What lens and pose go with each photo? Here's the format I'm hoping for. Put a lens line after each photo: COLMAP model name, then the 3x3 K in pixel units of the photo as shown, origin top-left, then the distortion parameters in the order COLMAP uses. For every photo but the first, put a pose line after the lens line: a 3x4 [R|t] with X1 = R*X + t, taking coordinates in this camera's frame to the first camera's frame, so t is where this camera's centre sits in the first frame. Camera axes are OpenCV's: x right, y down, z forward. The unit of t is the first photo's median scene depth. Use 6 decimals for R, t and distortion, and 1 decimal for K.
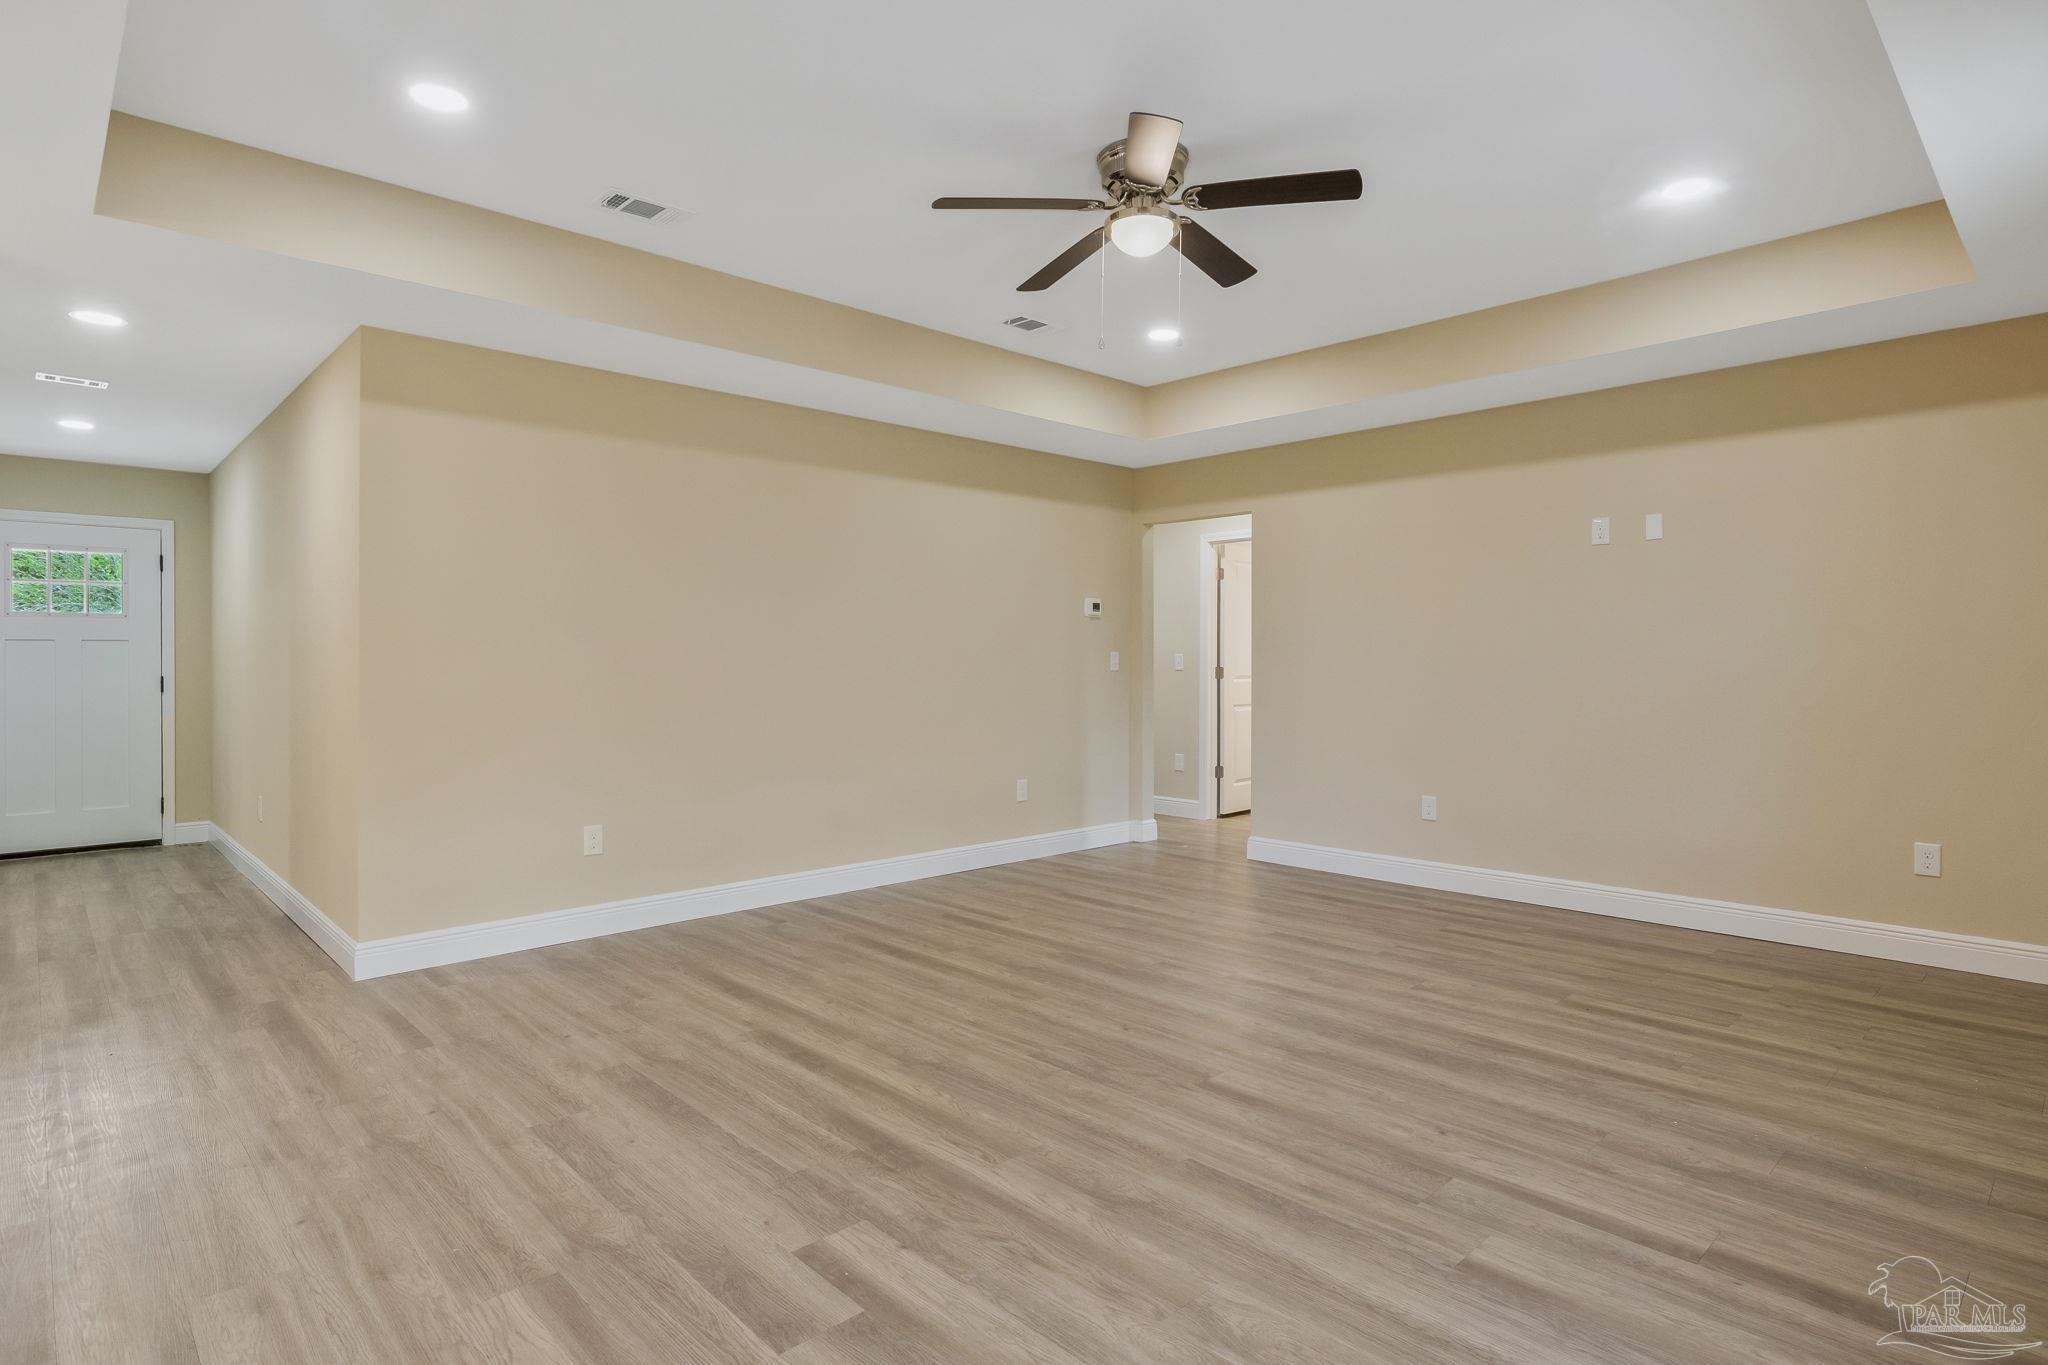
lens RADIAL K [[1039.4, 0, 1039.8], [0, 1039.4, 676.7], [0, 0, 1]] dist [0.003492, 0.000740]
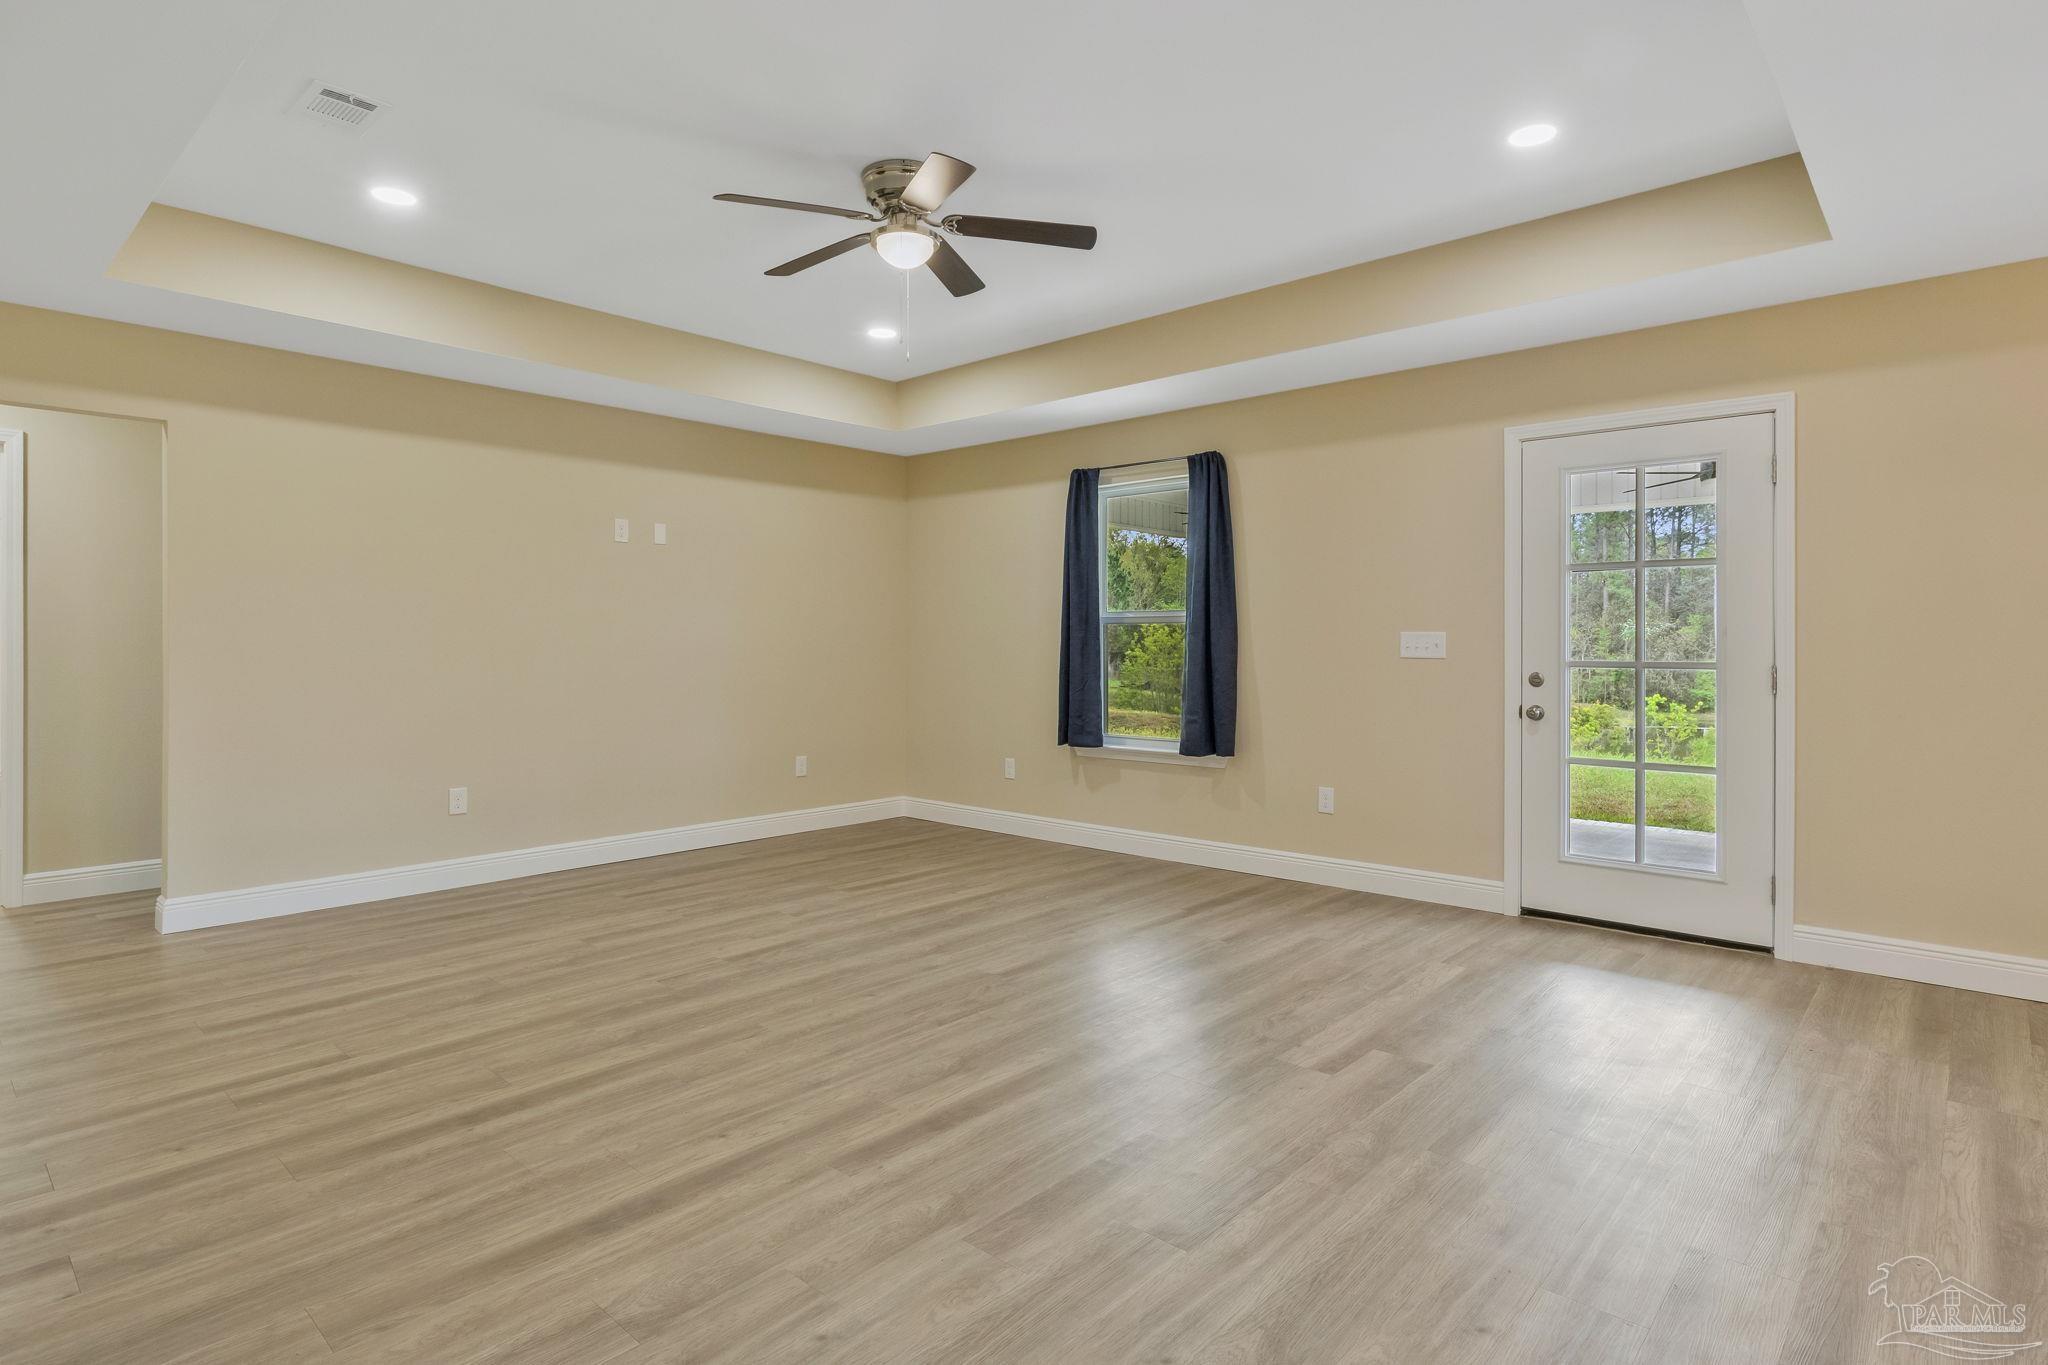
lens RADIAL K [[1039.4, 0, 1039.8], [0, 1039.4, 676.7], [0, 0, 1]] dist [0.003492, 0.000740]
pose [[-0.055816, -0.025806, 0.998108, -0.945489], [0.013120, 0.999561, 0.026577, -0.003196], [-0.998355, 0.014579, -0.055452, 0.880921]]
